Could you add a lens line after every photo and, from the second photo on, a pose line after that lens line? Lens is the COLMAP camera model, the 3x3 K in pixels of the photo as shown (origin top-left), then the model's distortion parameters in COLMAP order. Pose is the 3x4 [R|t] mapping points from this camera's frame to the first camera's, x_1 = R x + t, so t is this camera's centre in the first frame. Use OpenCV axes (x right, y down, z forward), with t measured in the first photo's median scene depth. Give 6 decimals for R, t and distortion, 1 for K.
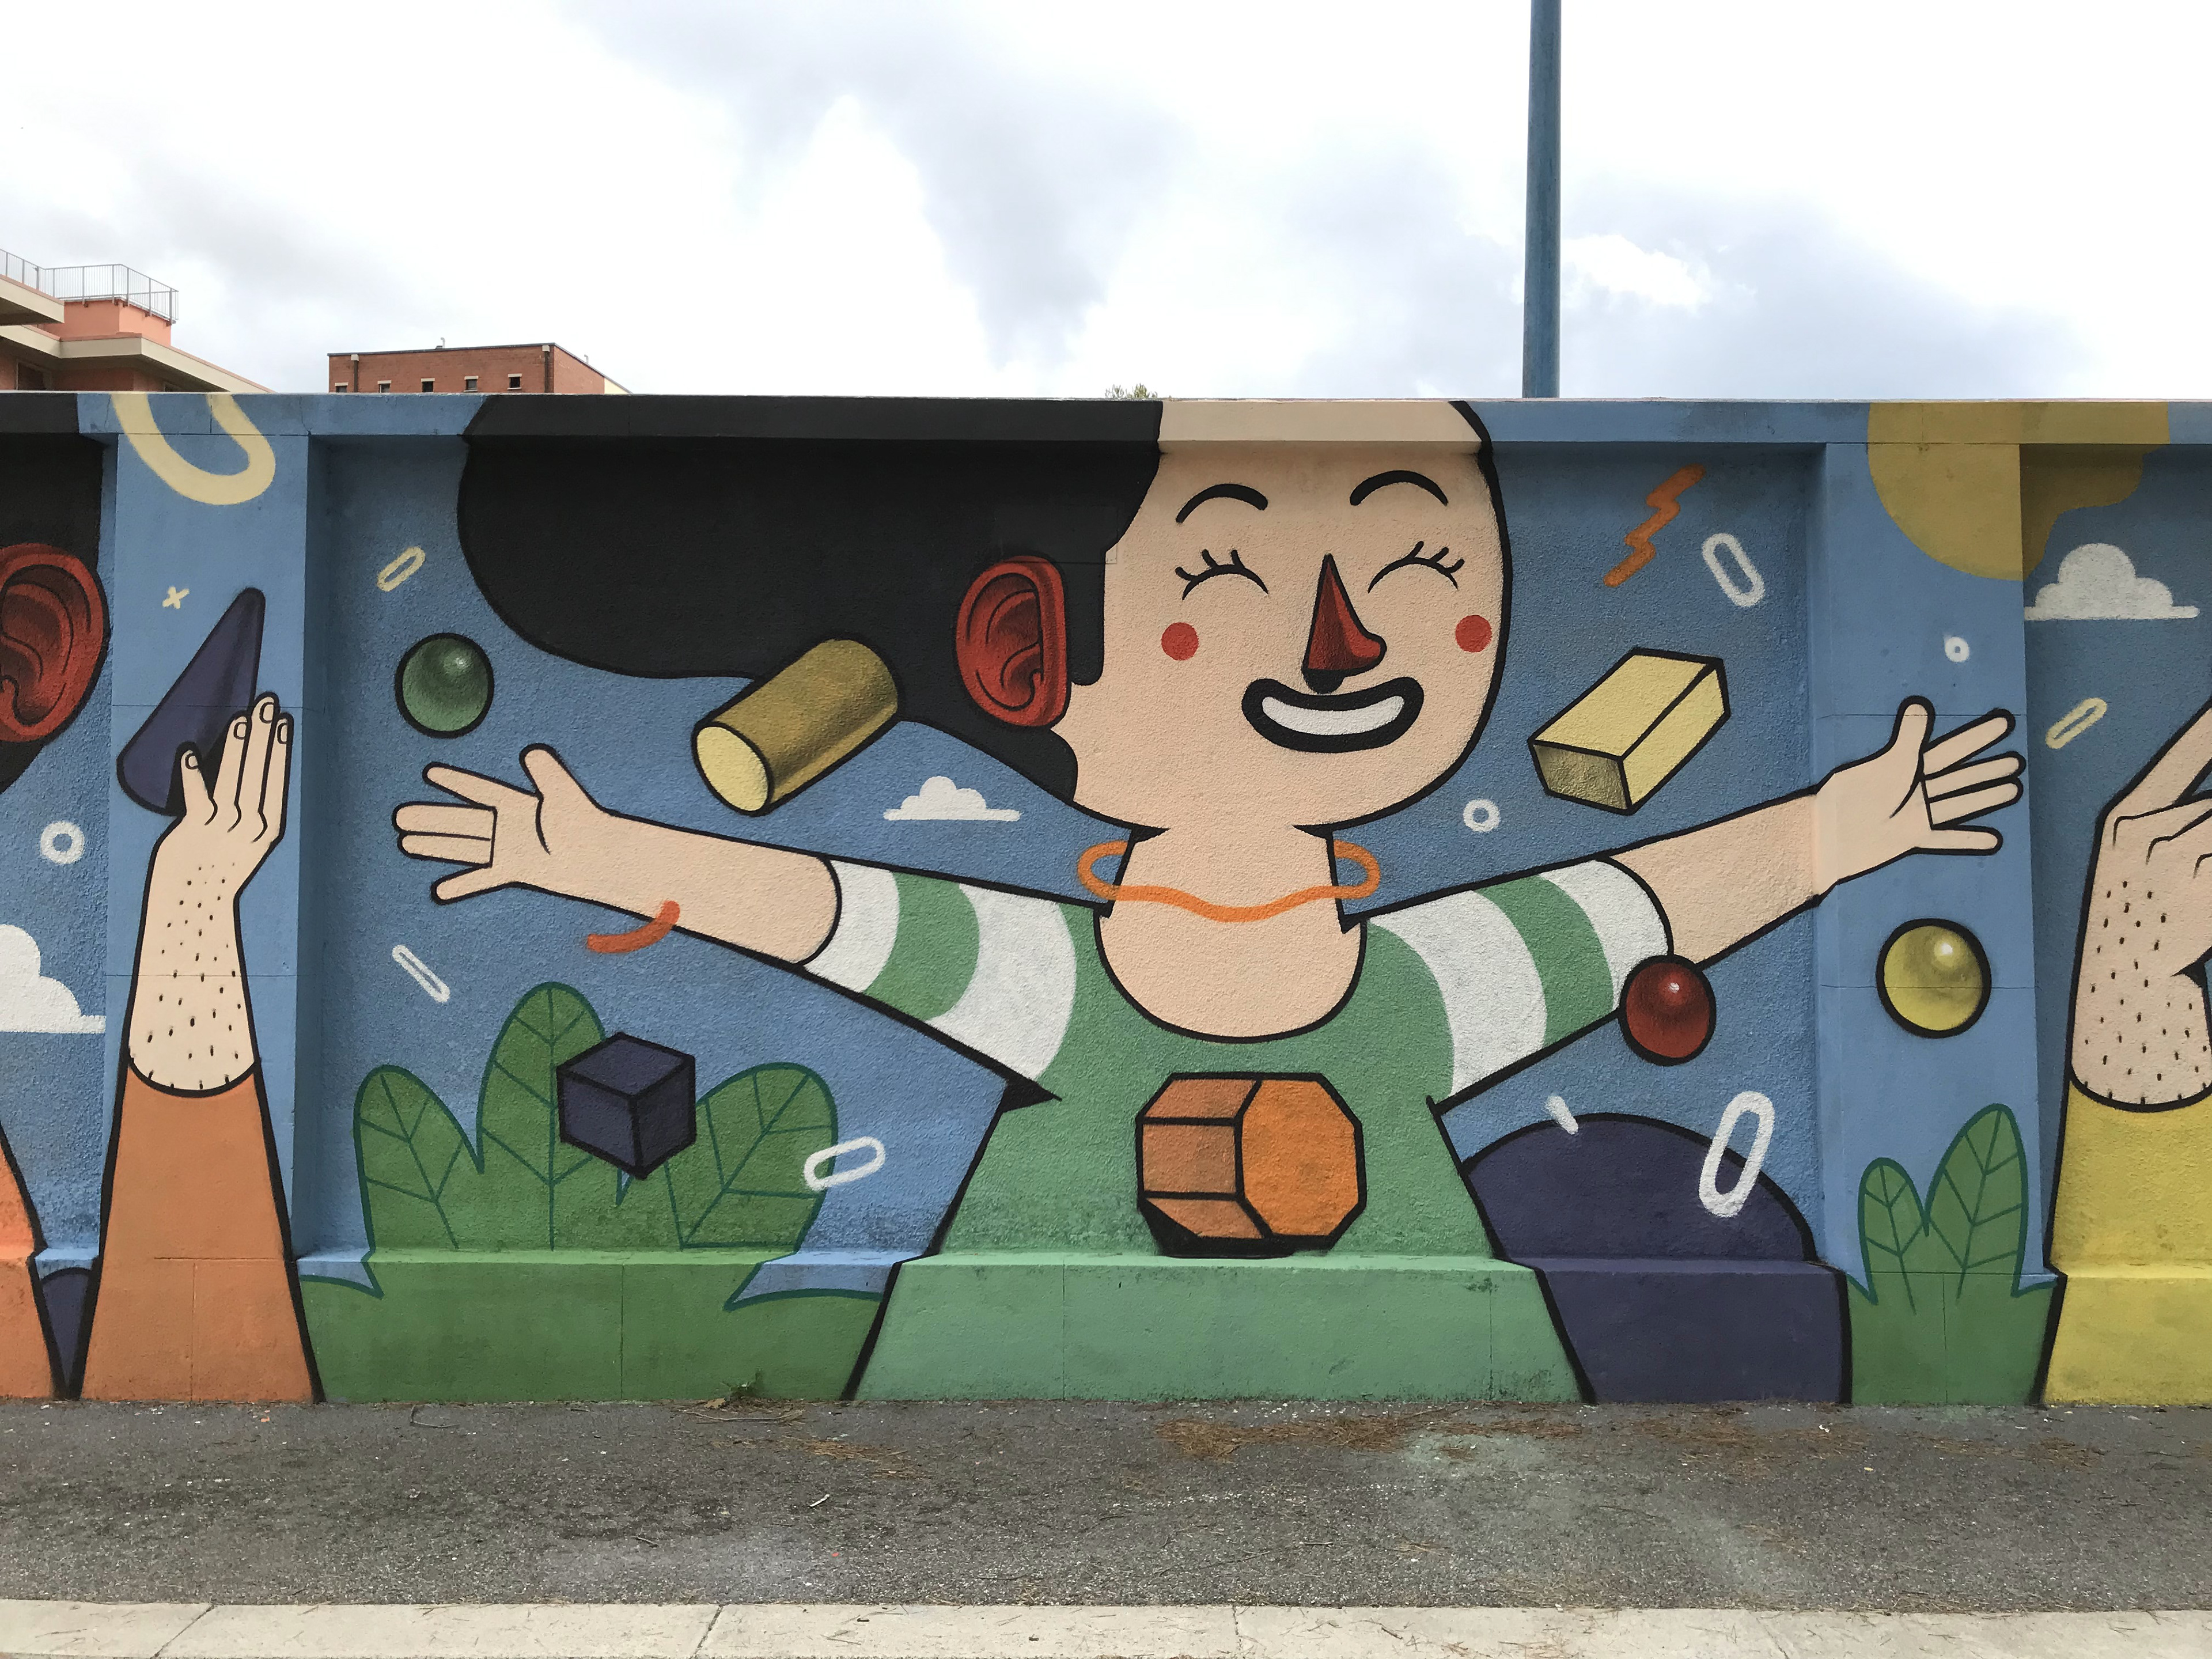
lens RADIAL K [[1826.2, 0, 1113.5], [0, 1826.2, 808.1], [0, 0, 1]] dist [0.040957, -0.049471]
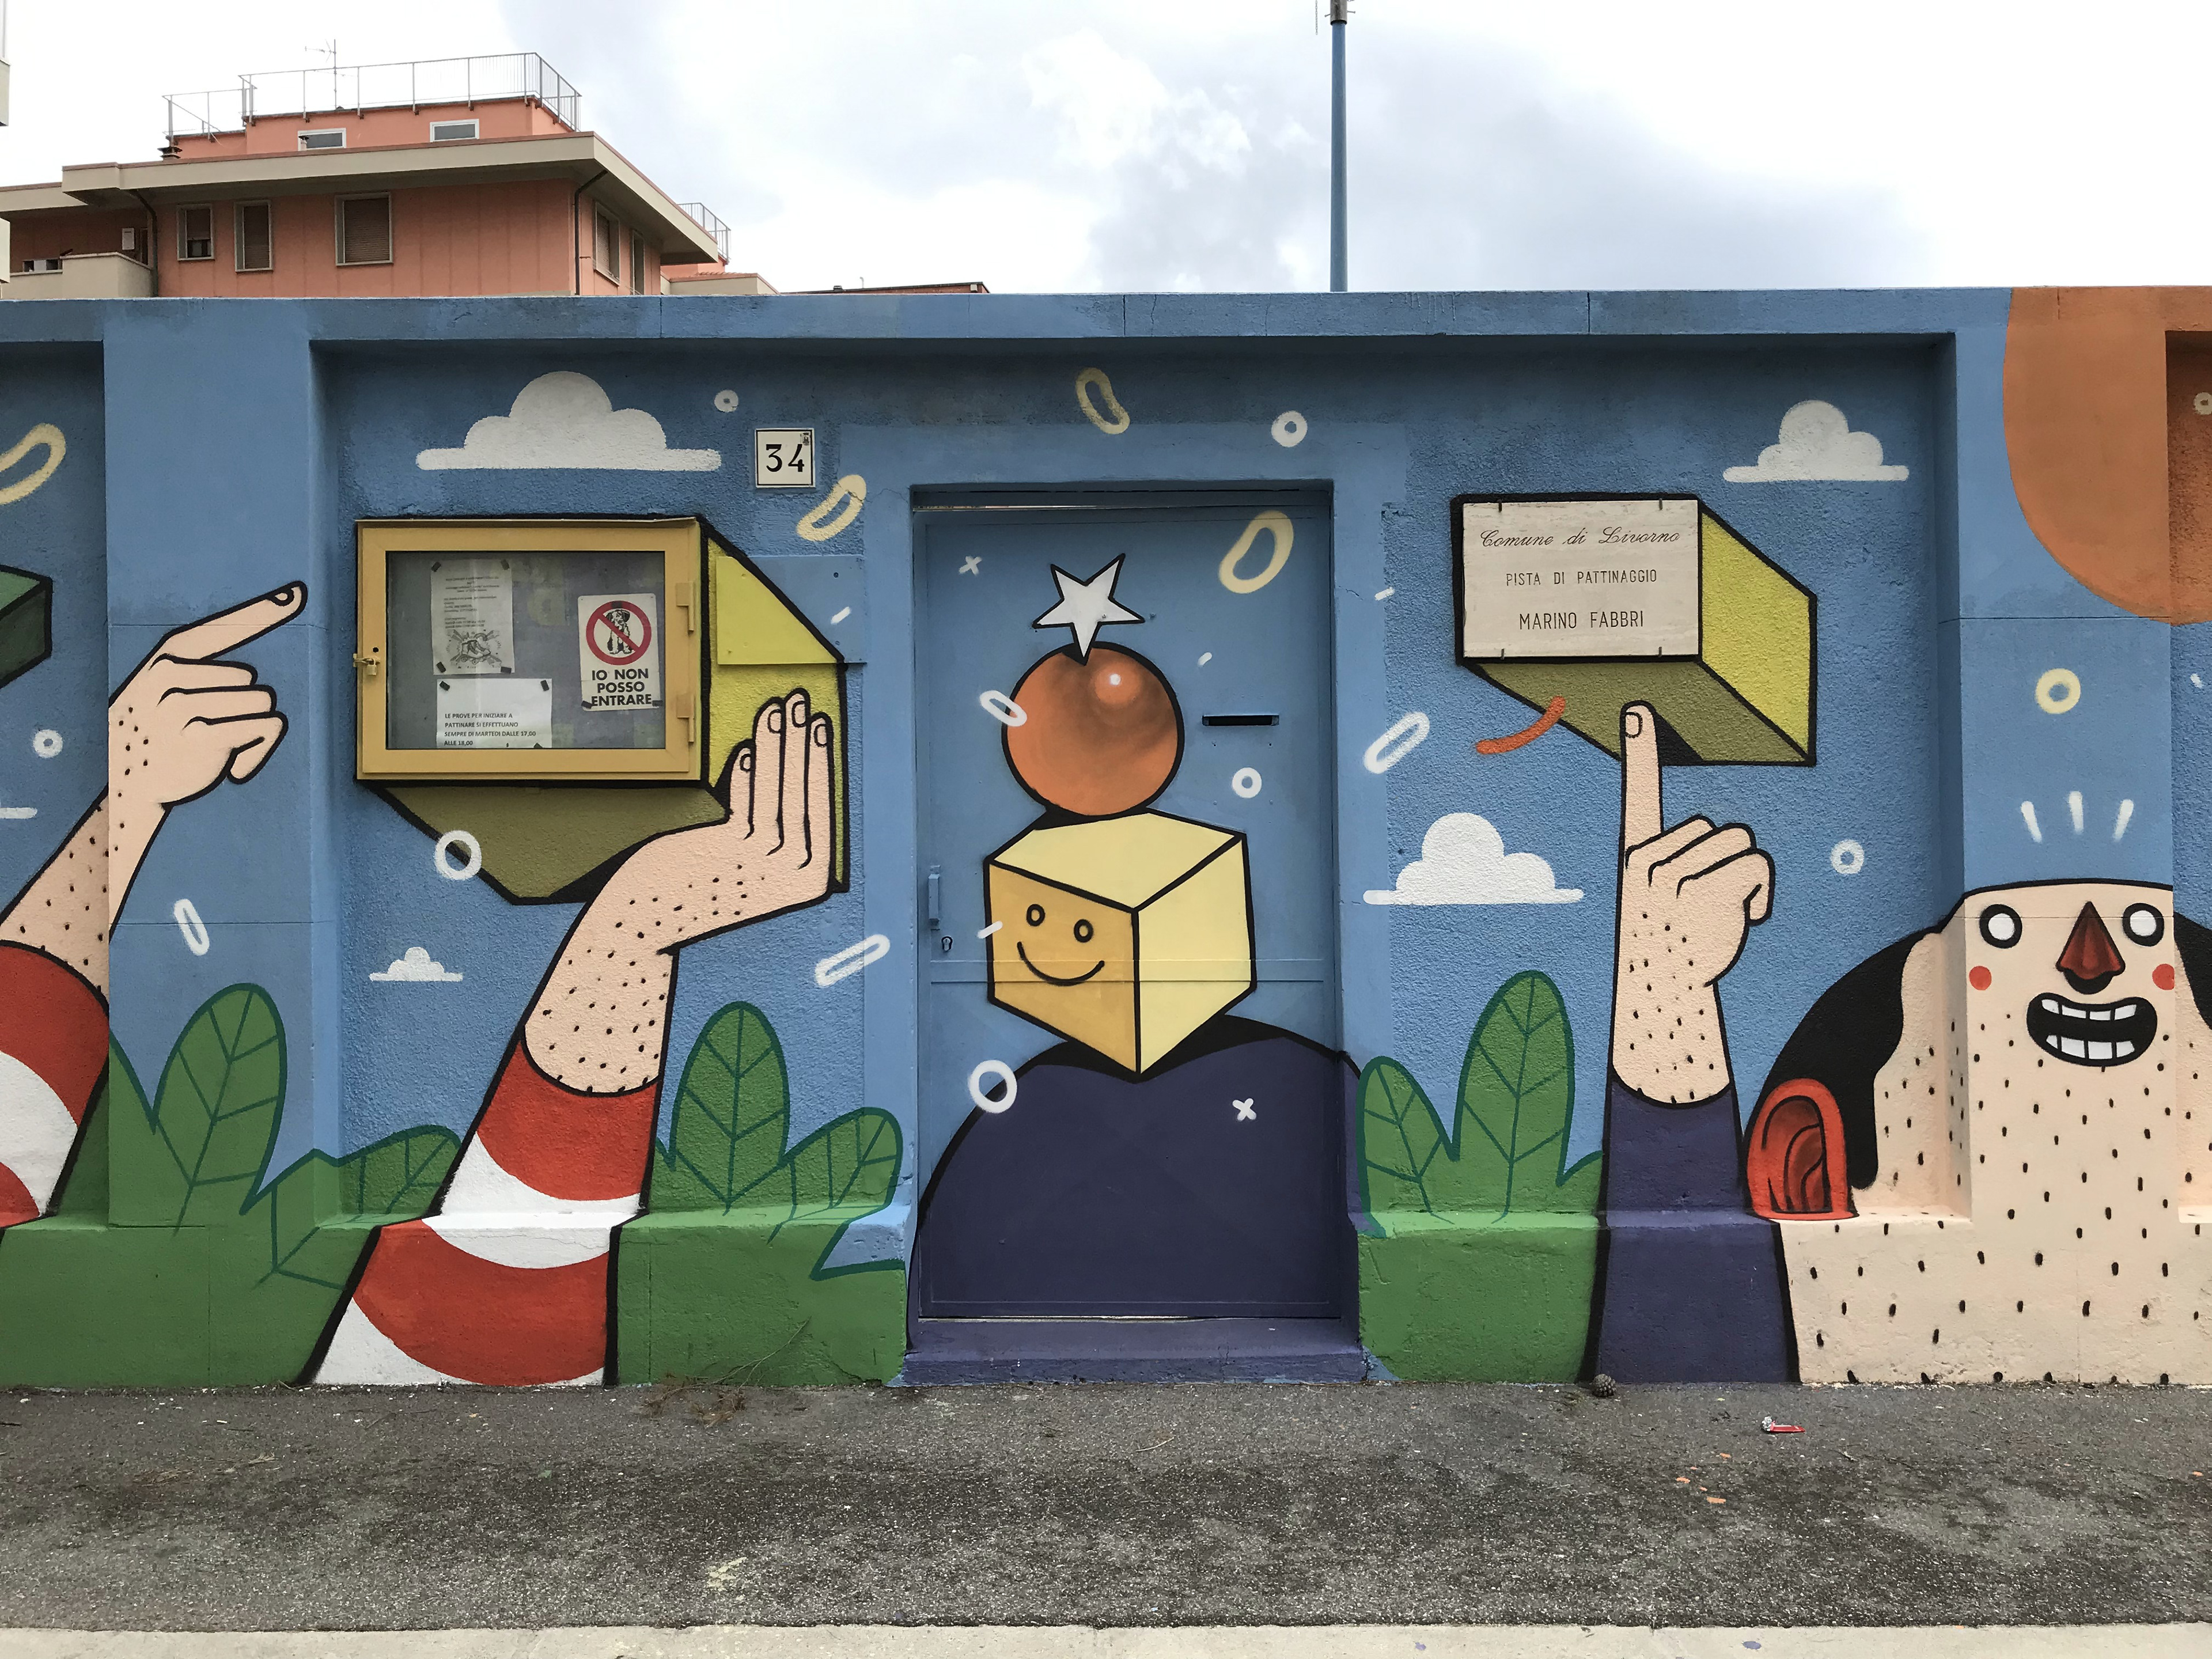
lens RADIAL K [[1826.2, 0, 1094.0], [0, 1826.2, 809.1], [0, 0, 1]] dist [0.040957, -0.049471]
pose [[0.999964, -0.004791, -0.007025, -3.772024], [0.005009, 0.999496, 0.031350, -0.005315], [0.006871, -0.031384, 0.999484, 0.088470]]
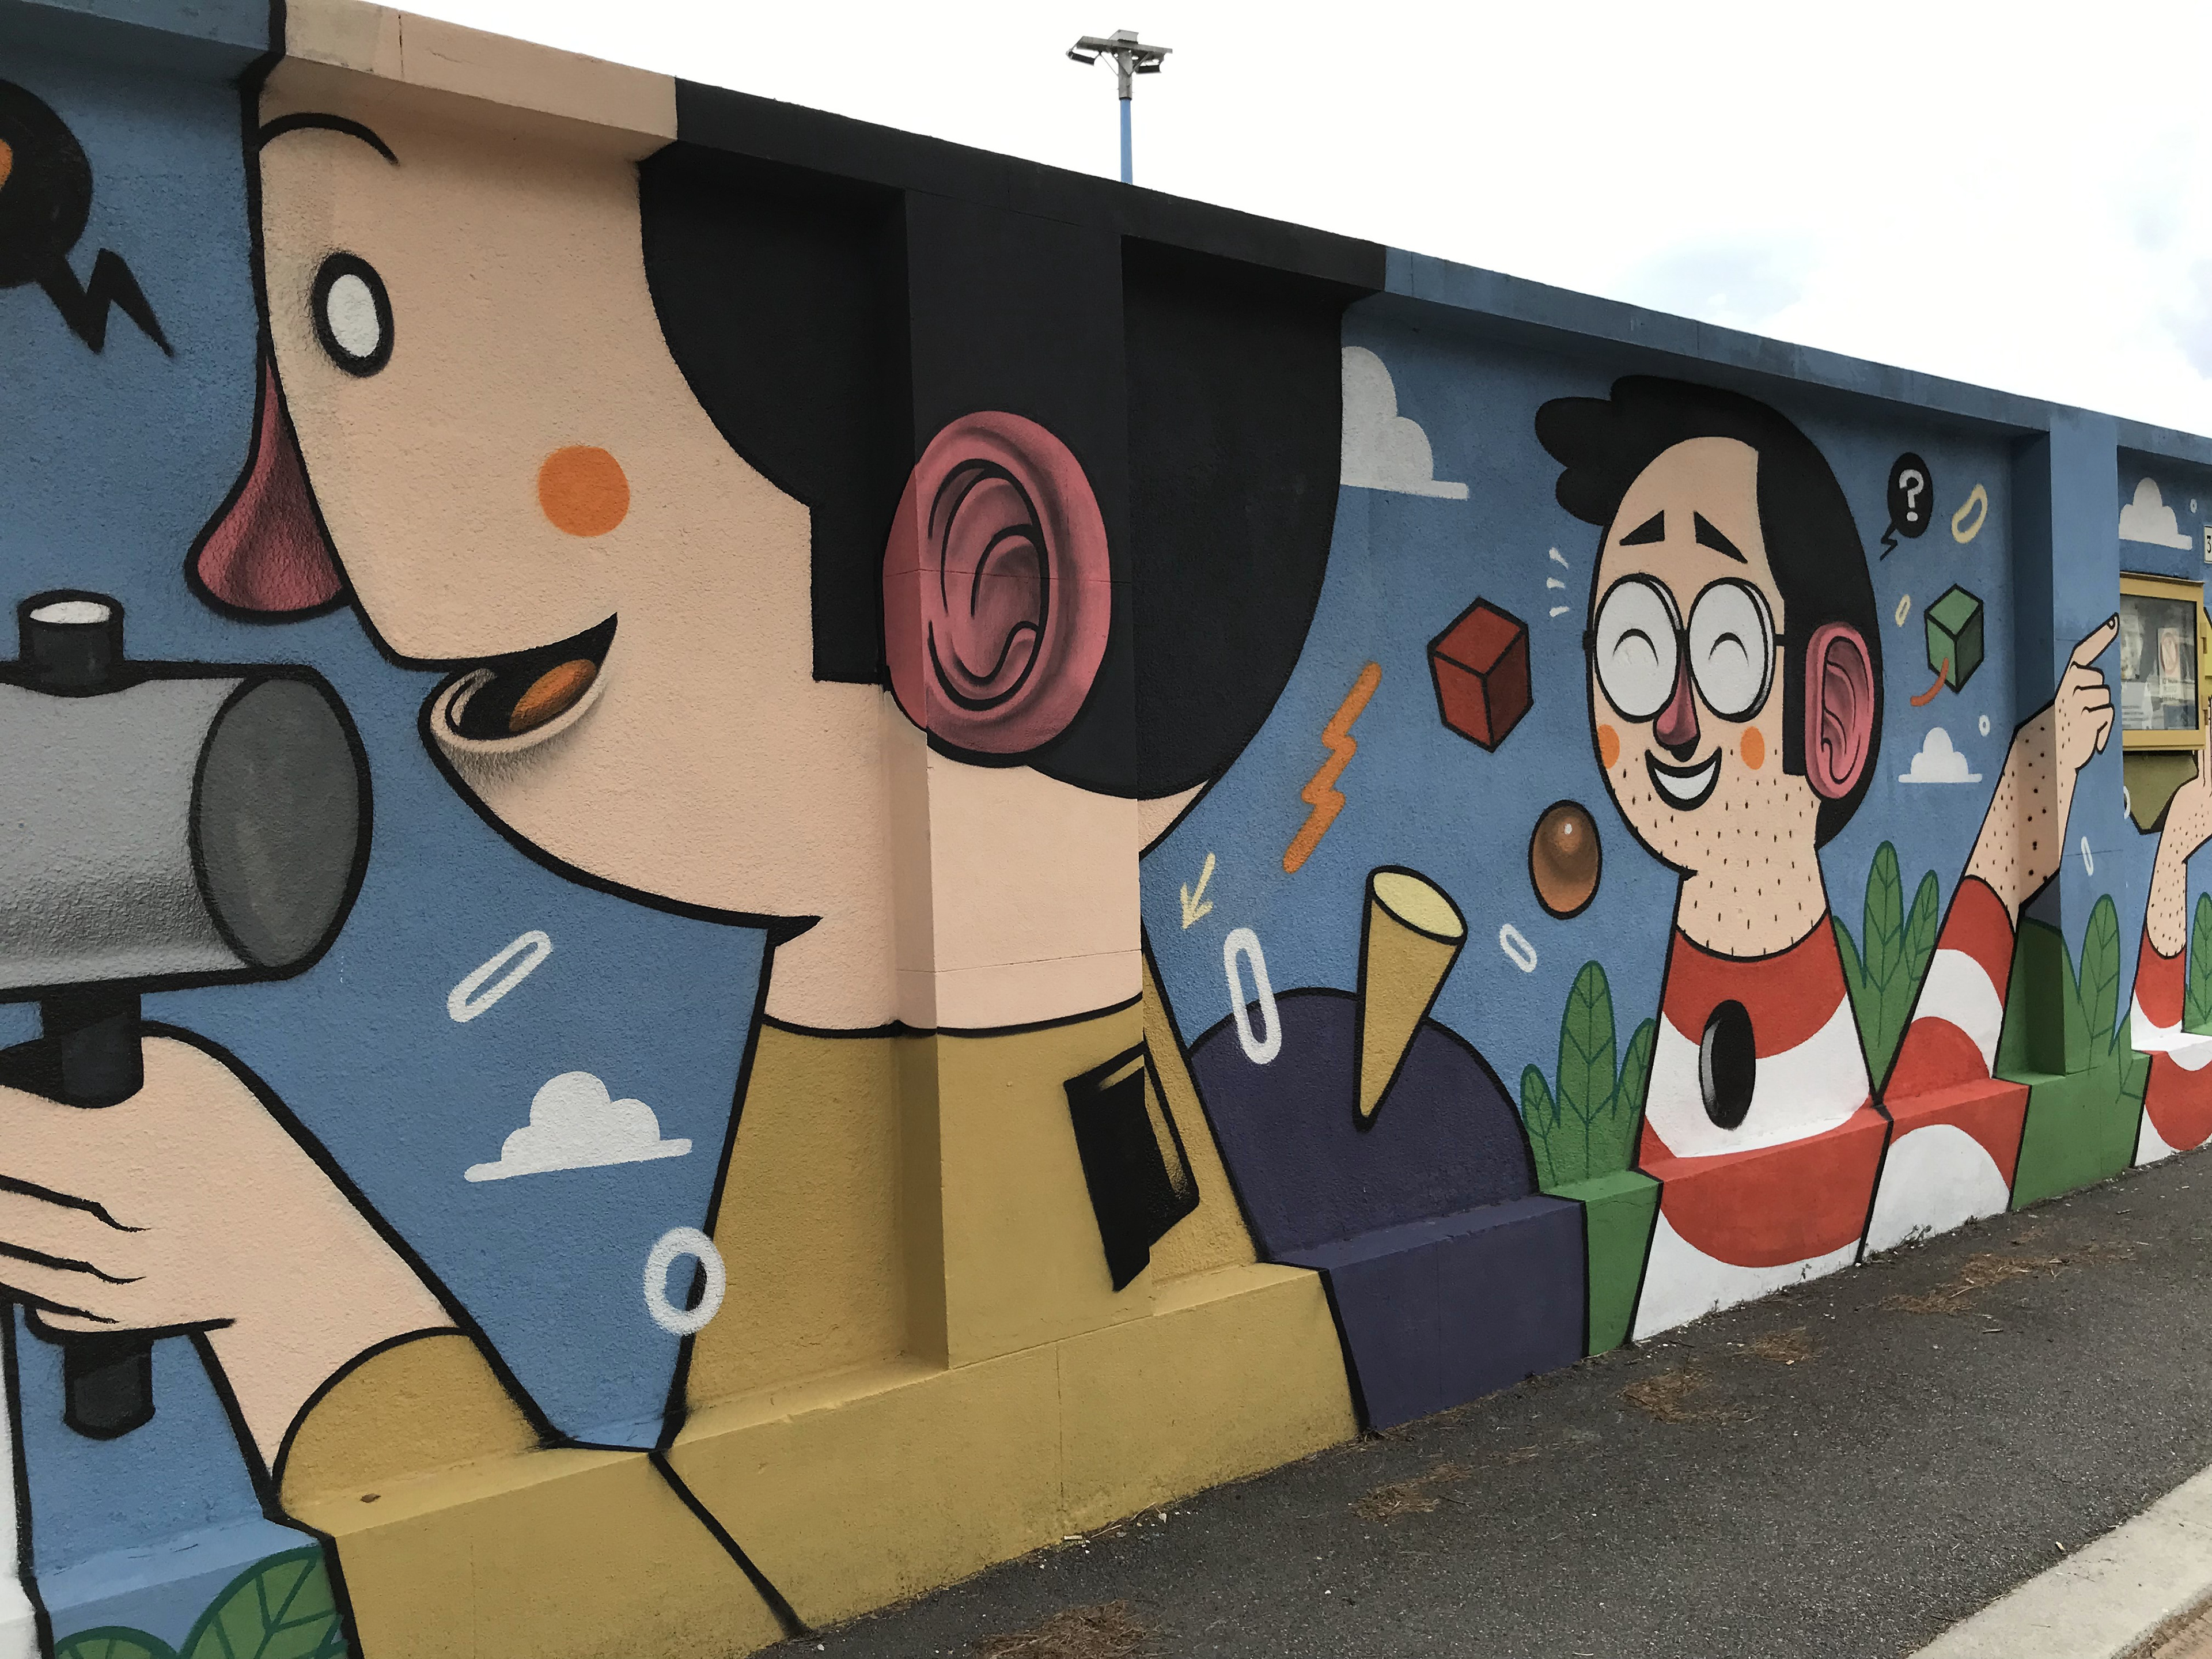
lens RADIAL K [[1826.2, 0, 1112.1], [0, 1826.2, 810.5], [0, 0, 1]] dist [0.040957, -0.049471]
pose [[0.781286, -0.030150, 0.623445, -5.576278], [0.004229, 0.999065, 0.043016, -0.010609], [-0.624159, -0.030971, 0.780683, 0.422603]]
